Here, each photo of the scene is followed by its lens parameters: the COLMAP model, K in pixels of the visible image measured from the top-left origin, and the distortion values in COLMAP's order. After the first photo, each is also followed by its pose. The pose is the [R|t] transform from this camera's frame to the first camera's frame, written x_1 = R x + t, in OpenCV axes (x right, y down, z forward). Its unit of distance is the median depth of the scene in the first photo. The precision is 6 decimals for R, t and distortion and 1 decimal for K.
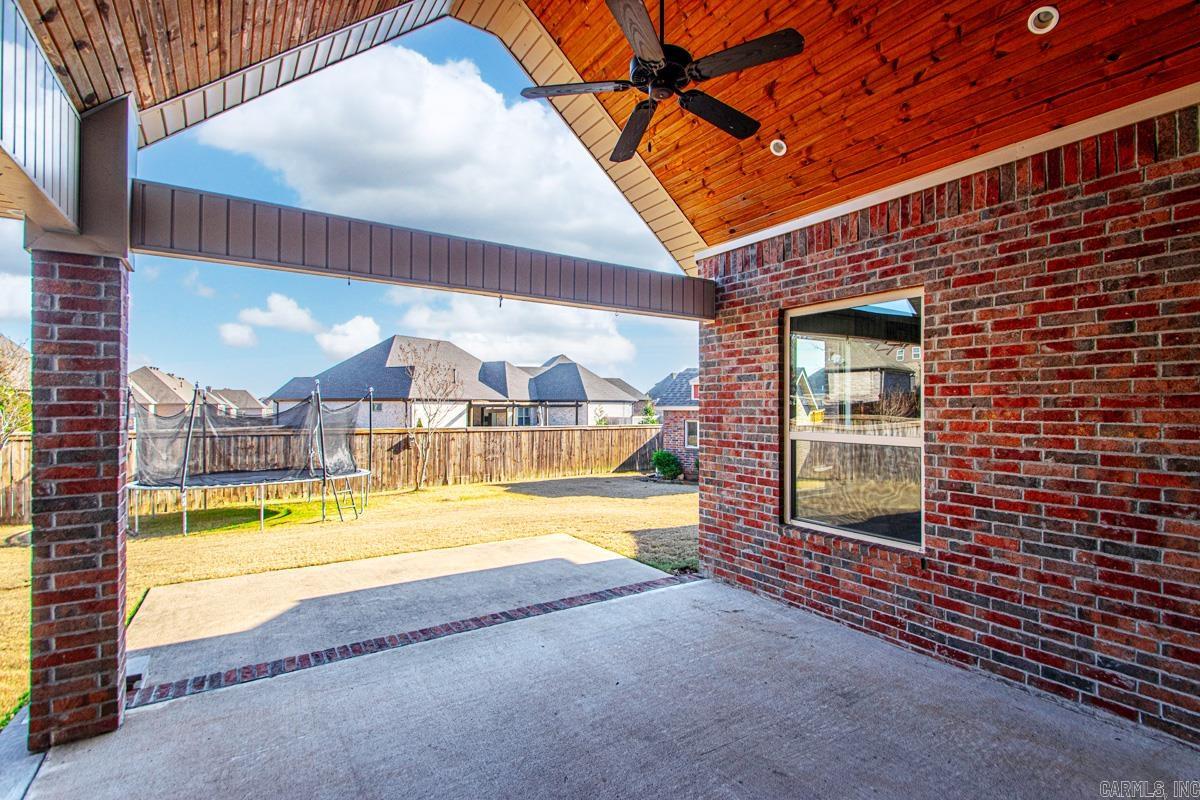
lens RADIAL K [[554.4, 0, 608.5], [0, 554.4, 408.7], [0, 0, 1]] dist [0.015708, -0.009655]
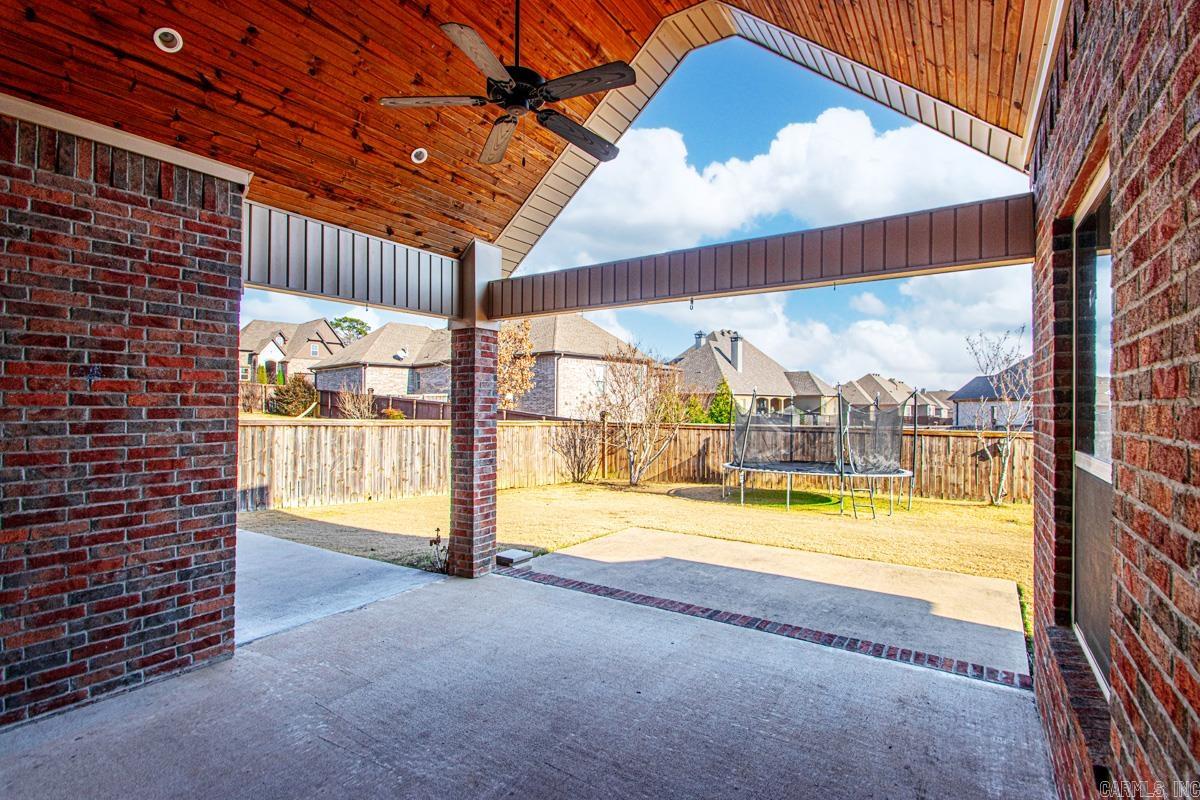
lens RADIAL K [[554.4, 0, 621.5], [0, 554.4, 409.2], [0, 0, 1]] dist [0.015708, -0.009655]
pose [[0.422847, 0.002294, -0.906198, 0.599379], [-0.001991, 0.999997, 0.001603, 0.000496], [0.906199, 0.001127, 0.422850, 0.385136]]
